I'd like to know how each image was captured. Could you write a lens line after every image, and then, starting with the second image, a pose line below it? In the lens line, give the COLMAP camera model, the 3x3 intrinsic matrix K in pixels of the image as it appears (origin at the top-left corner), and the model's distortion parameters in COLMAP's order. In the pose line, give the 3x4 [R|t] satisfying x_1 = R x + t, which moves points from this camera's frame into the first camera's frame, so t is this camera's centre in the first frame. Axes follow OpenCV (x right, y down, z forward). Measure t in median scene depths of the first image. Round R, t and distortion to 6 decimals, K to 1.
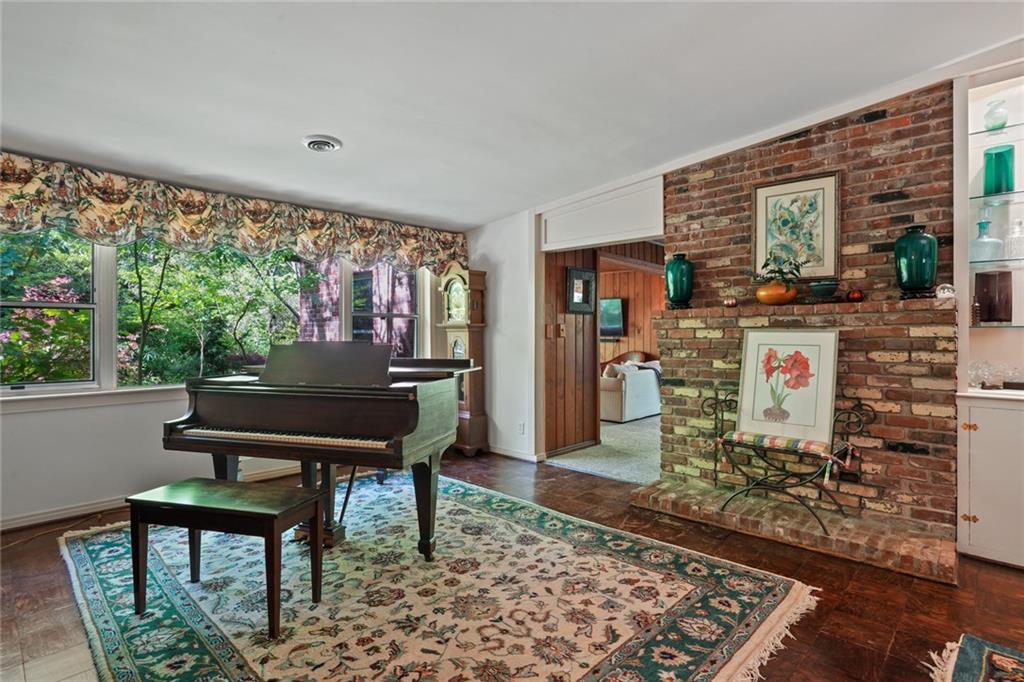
lens RADIAL K [[506.5, 0, 513.0], [0, 506.5, 338.2], [0, 0, 1]] dist [-0.037525, 0.008523]
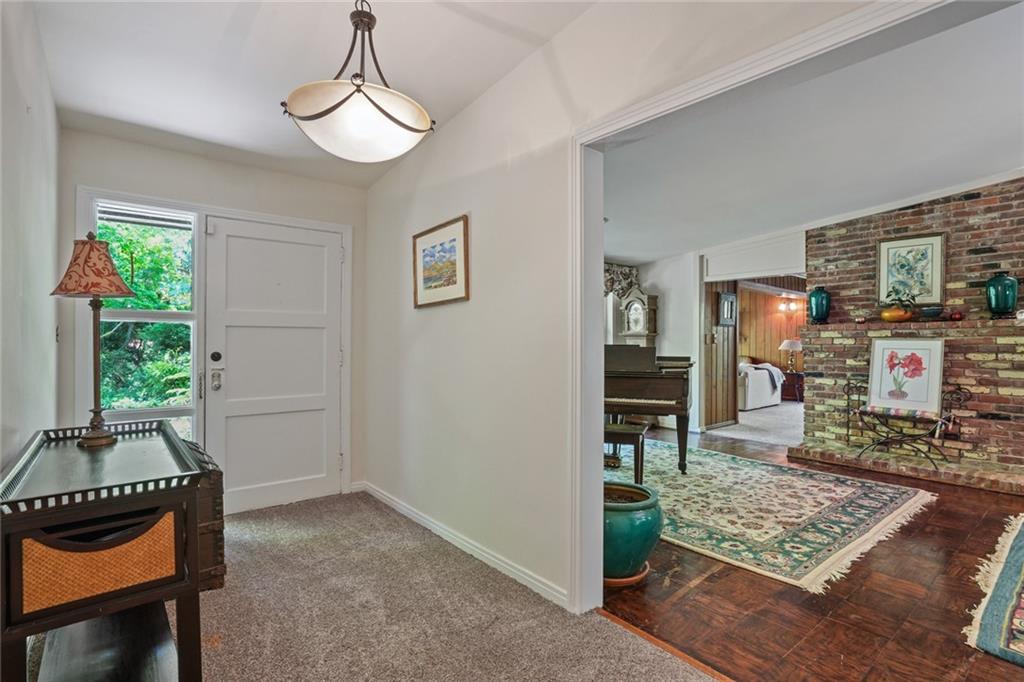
lens RADIAL K [[488.1, 0, 504.0], [0, 488.1, 344.2], [0, 0, 1]] dist [-0.029321, 0.007058]
pose [[0.991786, 0.003803, -0.127855, -0.470502], [-0.003740, 0.999993, 0.000734, 0.002451], [0.127857, -0.000250, 0.991793, -0.591797]]
